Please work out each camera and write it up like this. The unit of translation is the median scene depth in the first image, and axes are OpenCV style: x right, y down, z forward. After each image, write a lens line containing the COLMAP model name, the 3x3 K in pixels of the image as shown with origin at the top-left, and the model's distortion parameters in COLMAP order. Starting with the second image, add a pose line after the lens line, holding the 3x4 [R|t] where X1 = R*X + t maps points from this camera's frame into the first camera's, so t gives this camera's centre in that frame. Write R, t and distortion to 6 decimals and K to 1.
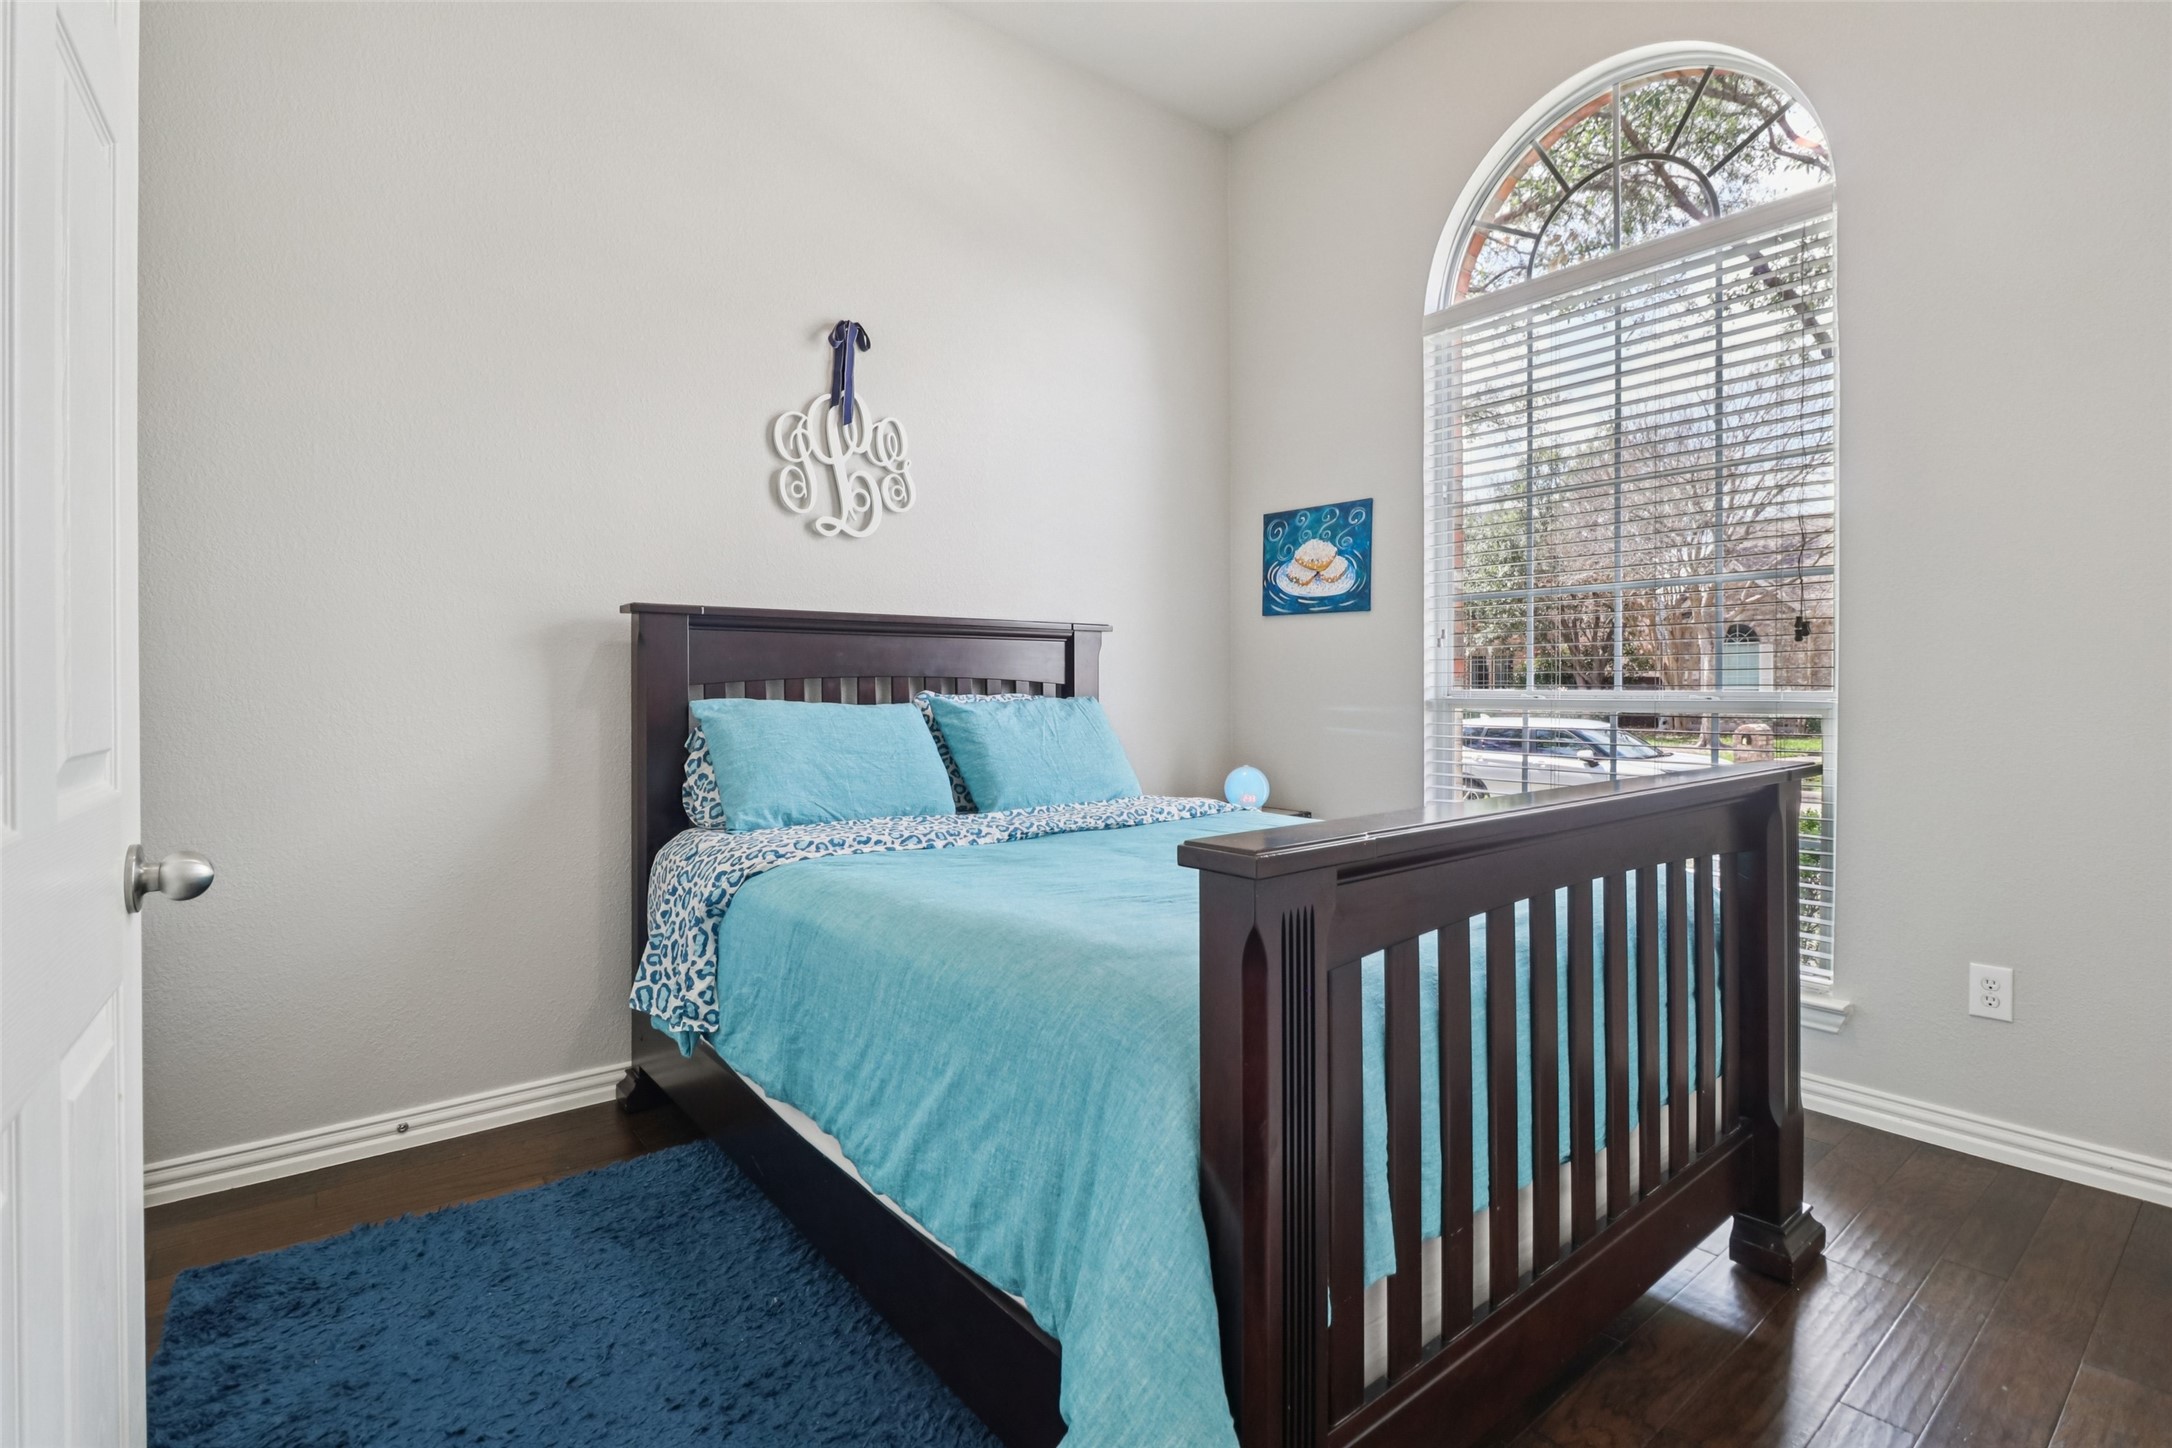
lens RADIAL K [[1004.7, 0, 1079.7], [0, 1004.7, 703.8], [0, 0, 1]] dist [-0.001782, -0.010913]
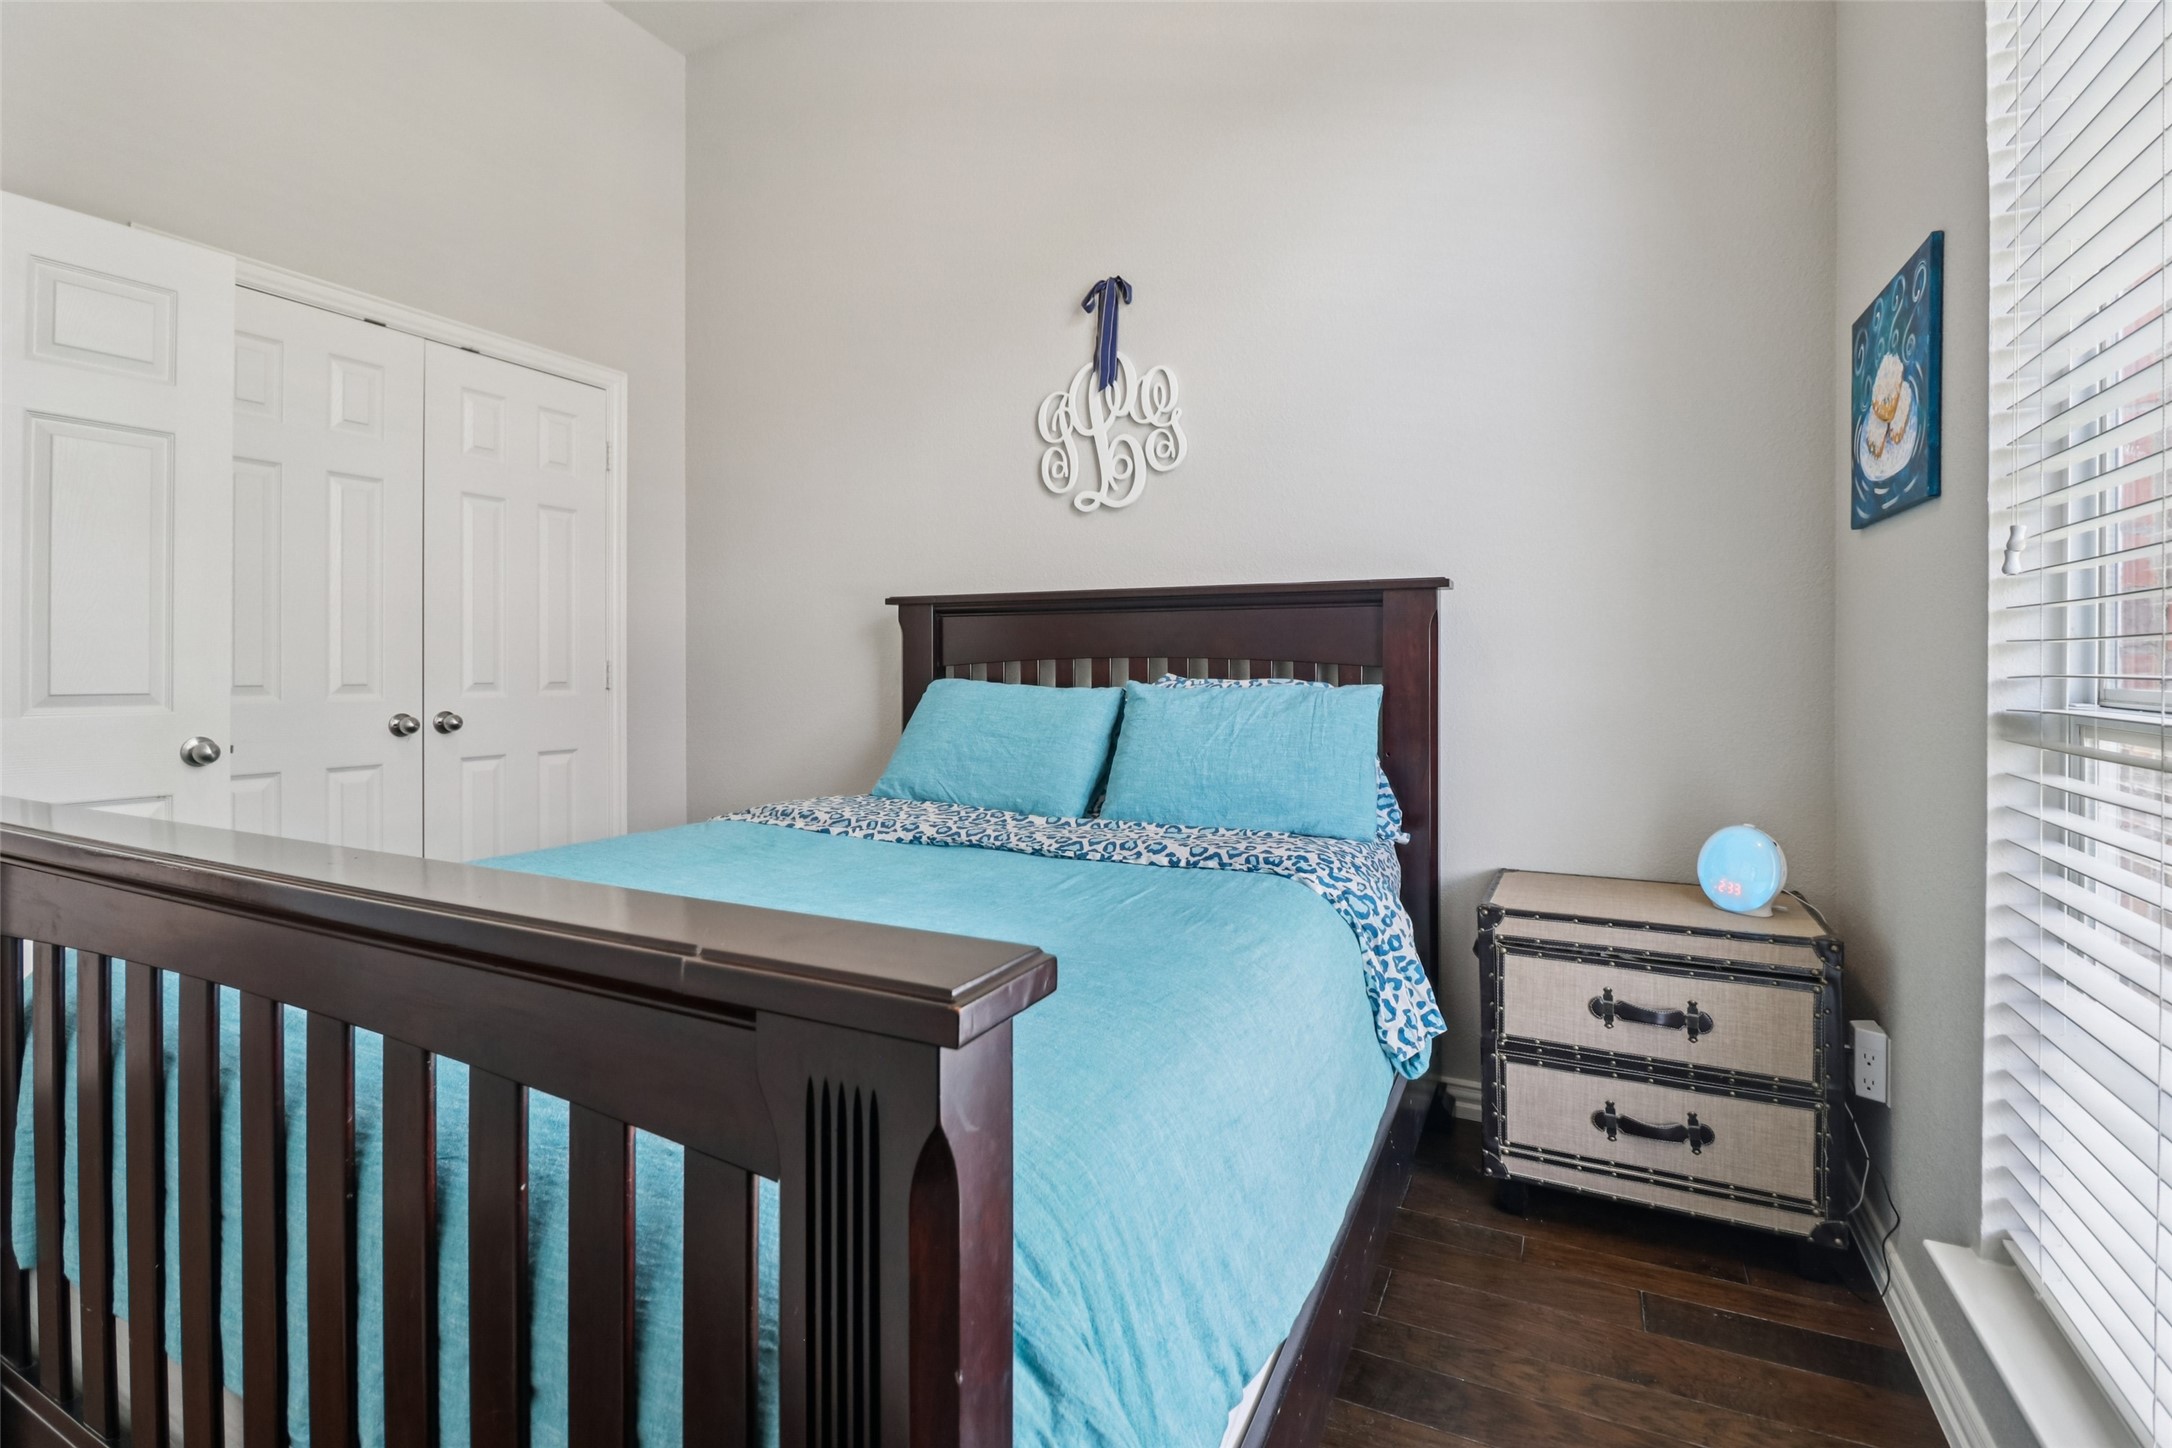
lens RADIAL K [[1004.7, 0, 1080.1], [0, 1004.7, 683.9], [0, 0, 1]] dist [-0.001782, -0.010913]
pose [[0.421057, 0.018700, -0.906841, 0.612454], [-0.020233, 0.999732, 0.011221, -0.013069], [0.906809, 0.013624, 0.421323, 0.586615]]
